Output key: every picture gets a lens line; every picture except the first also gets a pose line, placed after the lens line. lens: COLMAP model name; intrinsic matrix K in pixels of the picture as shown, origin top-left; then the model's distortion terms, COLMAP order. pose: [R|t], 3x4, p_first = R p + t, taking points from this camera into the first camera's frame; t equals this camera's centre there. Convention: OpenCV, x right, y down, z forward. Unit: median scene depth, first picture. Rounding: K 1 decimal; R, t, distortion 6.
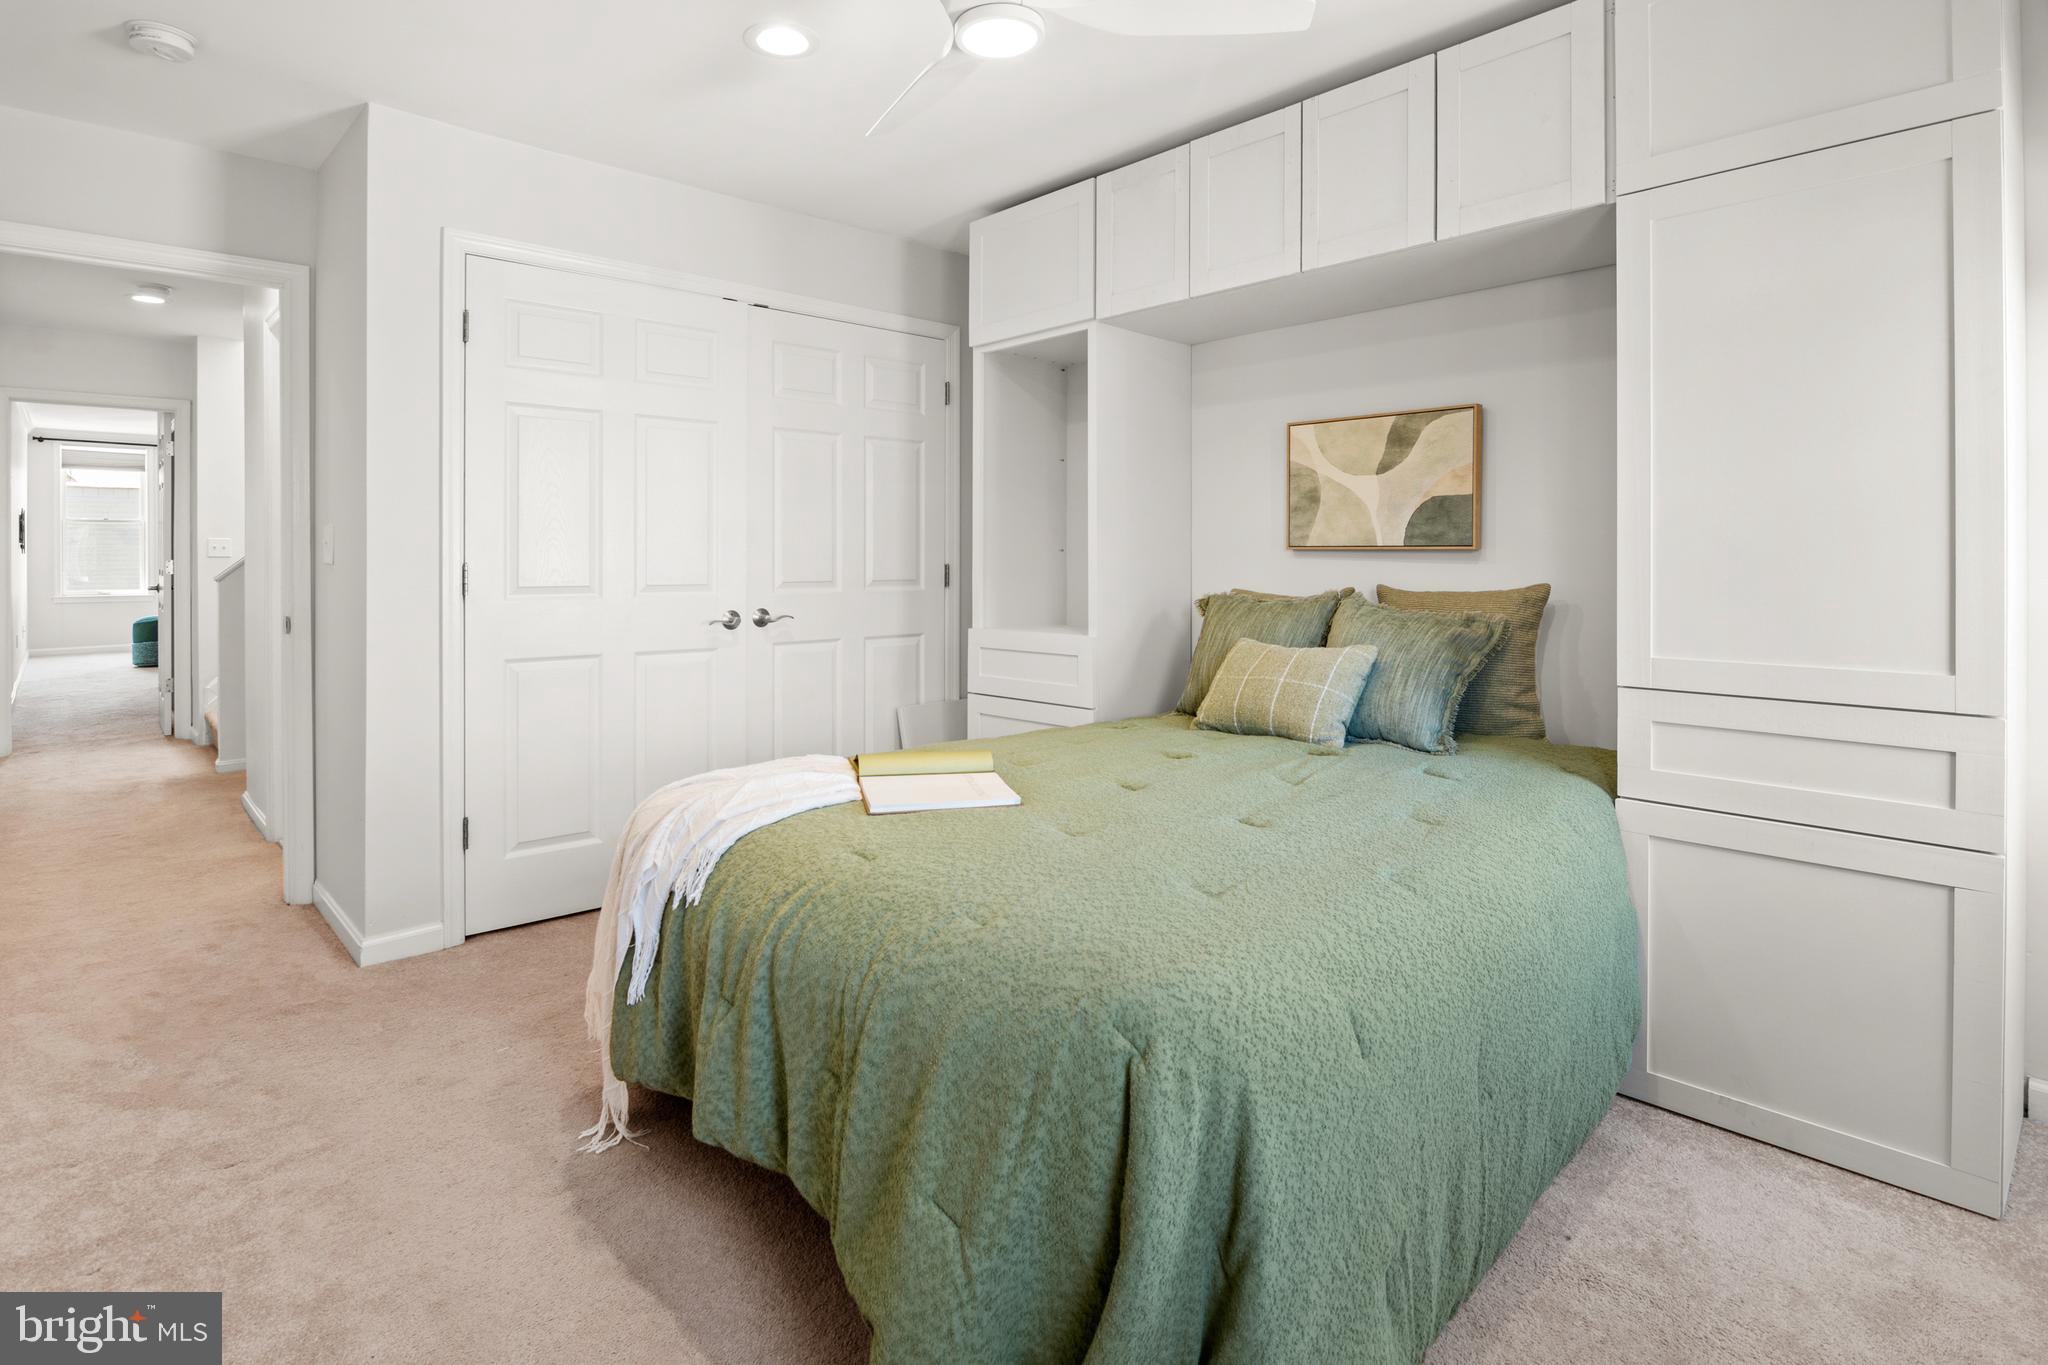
lens RADIAL K [[1021.0, 0, 1011.3], [0, 1021.0, 562.2], [0, 0, 1]] dist [-0.005807, -0.004995]
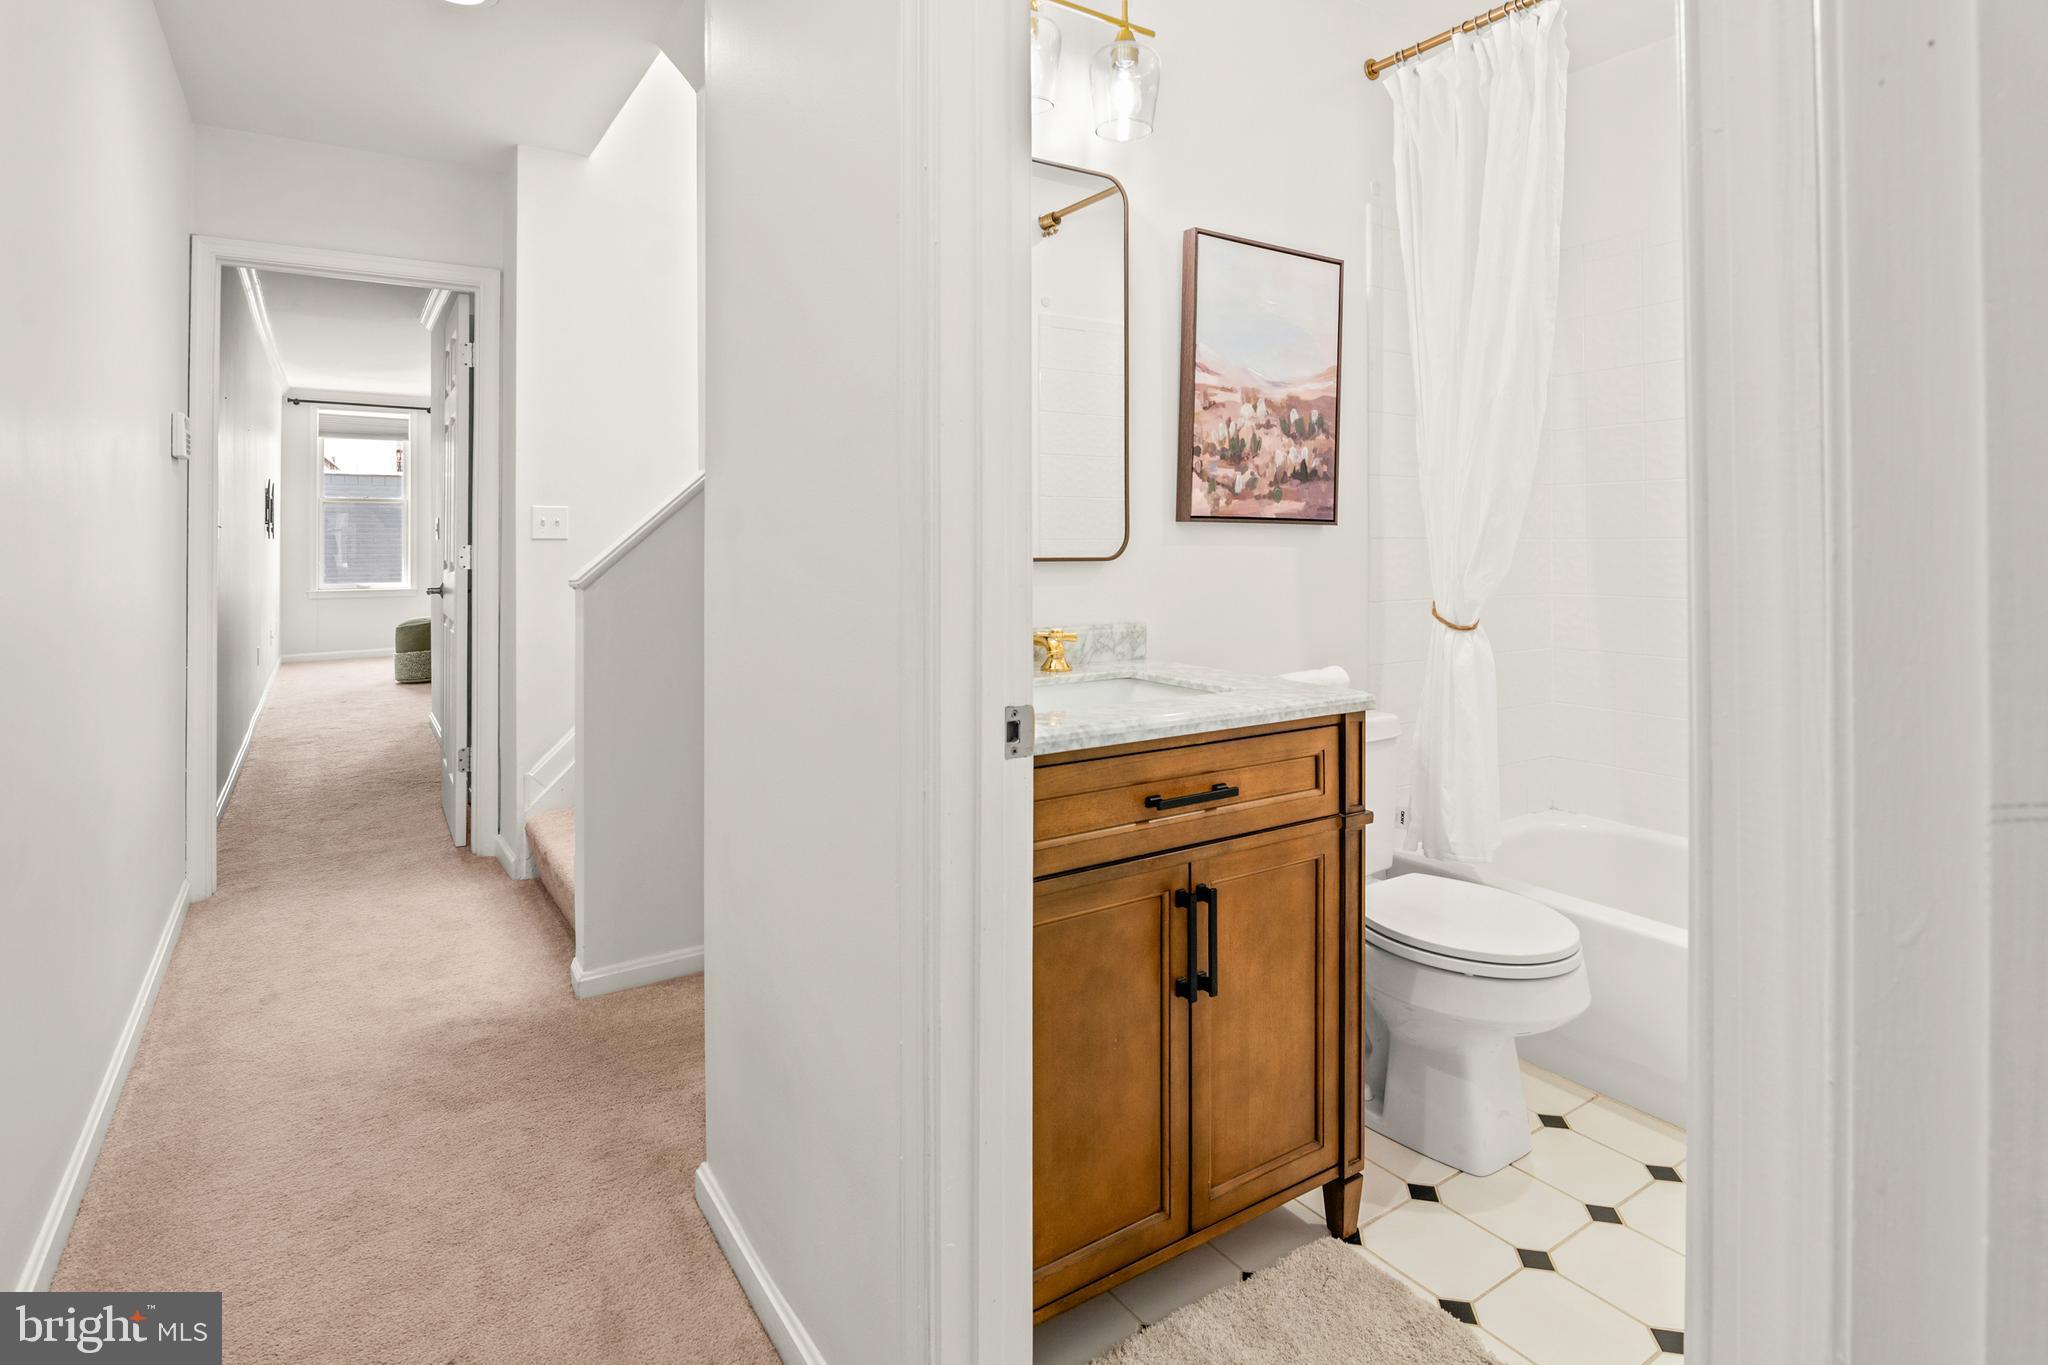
lens RADIAL K [[1021.0, 0, 1023.9], [0, 1021.0, 545.2], [0, 0, 1]] dist [-0.005807, -0.004995]
pose [[0.988066, 0.002306, -0.154015, -0.553252], [-0.003581, 0.999962, -0.008000, 0.001838], [0.153991, 0.008456, 0.988036, 0.616552]]
